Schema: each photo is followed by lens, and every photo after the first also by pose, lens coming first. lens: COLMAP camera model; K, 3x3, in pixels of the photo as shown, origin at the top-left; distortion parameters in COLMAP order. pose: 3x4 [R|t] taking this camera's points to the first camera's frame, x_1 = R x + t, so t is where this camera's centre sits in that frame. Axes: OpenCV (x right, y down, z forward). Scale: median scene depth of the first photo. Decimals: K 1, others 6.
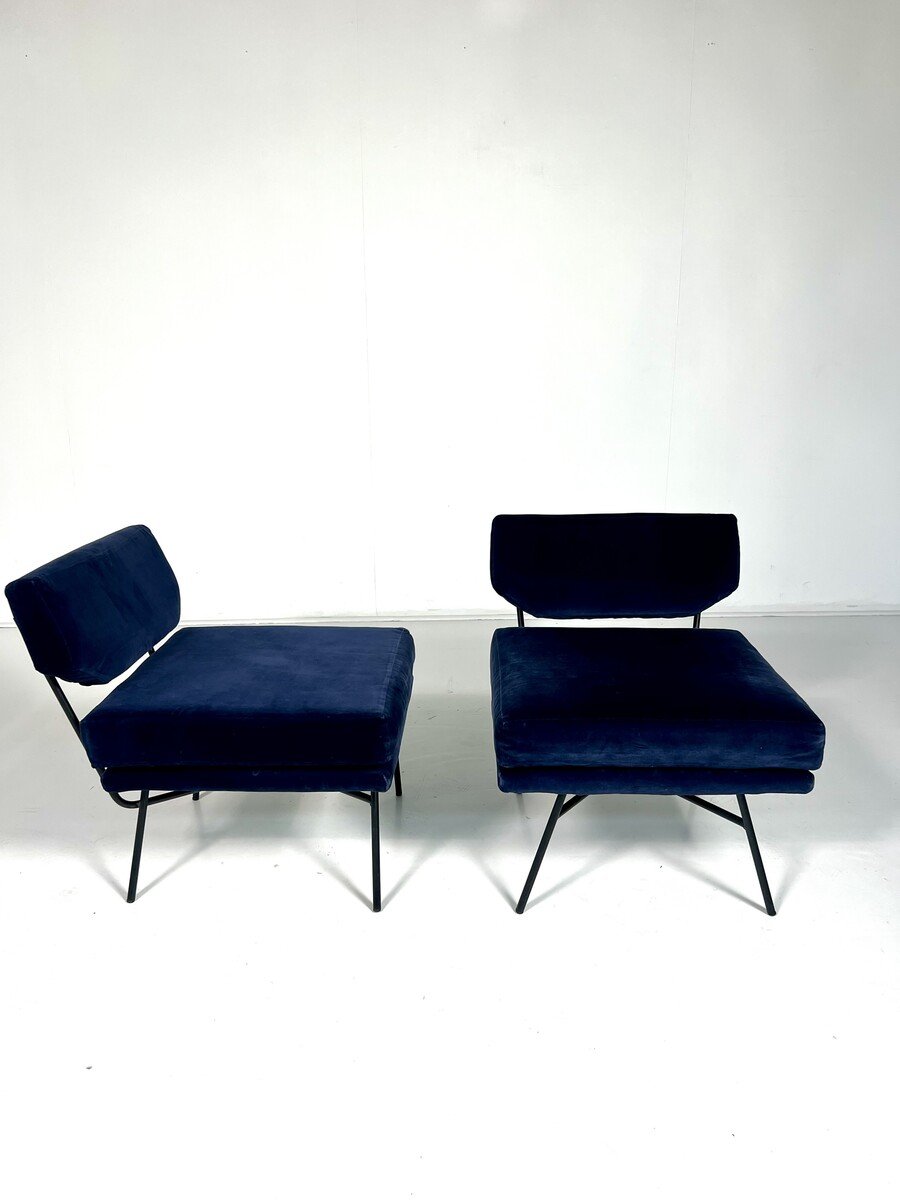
lens RADIAL K [[900.2, 0, 450.0], [0, 900.2, 600.0], [0, 0, 1]] dist [0.038978, -0.003477]
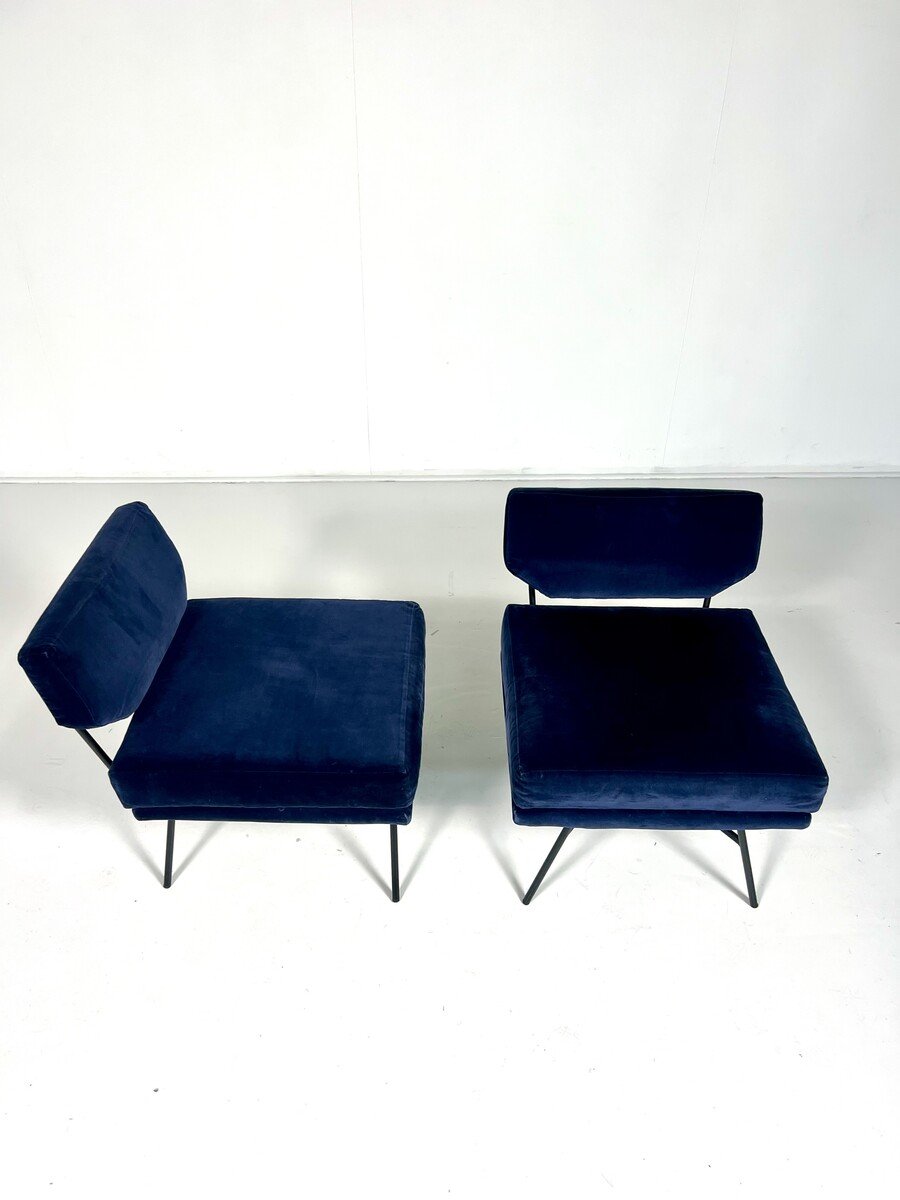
lens RADIAL K [[900.3, 0, 444.5], [0, 900.3, 594.8], [0, 0, 1]] dist [0.041612, -0.003166]
pose [[0.999696, 0.007390, 0.023514, -0.050456], [-0.014487, 0.947987, 0.317978, -0.356532], [-0.019941, -0.318222, 0.947806, 0.080123]]
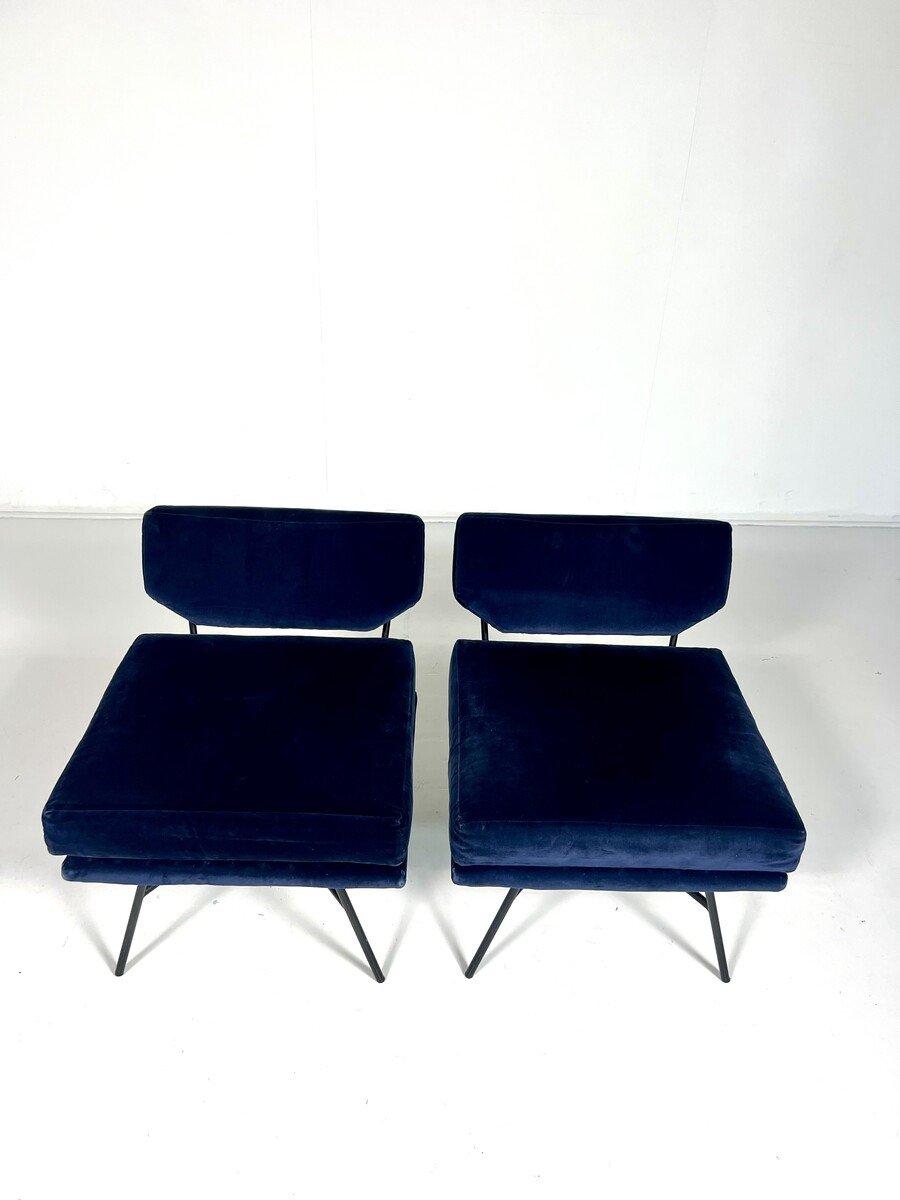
lens RADIAL K [[900.2, 0, 450.0], [0, 900.2, 600.0], [0, 0, 1]] dist [0.038978, -0.003477]
pose [[0.998576, 0.023382, 0.047942, 0.000169], [-0.034893, 0.966161, 0.255570, -0.290131], [-0.040344, -0.256879, 0.965601, 0.167726]]
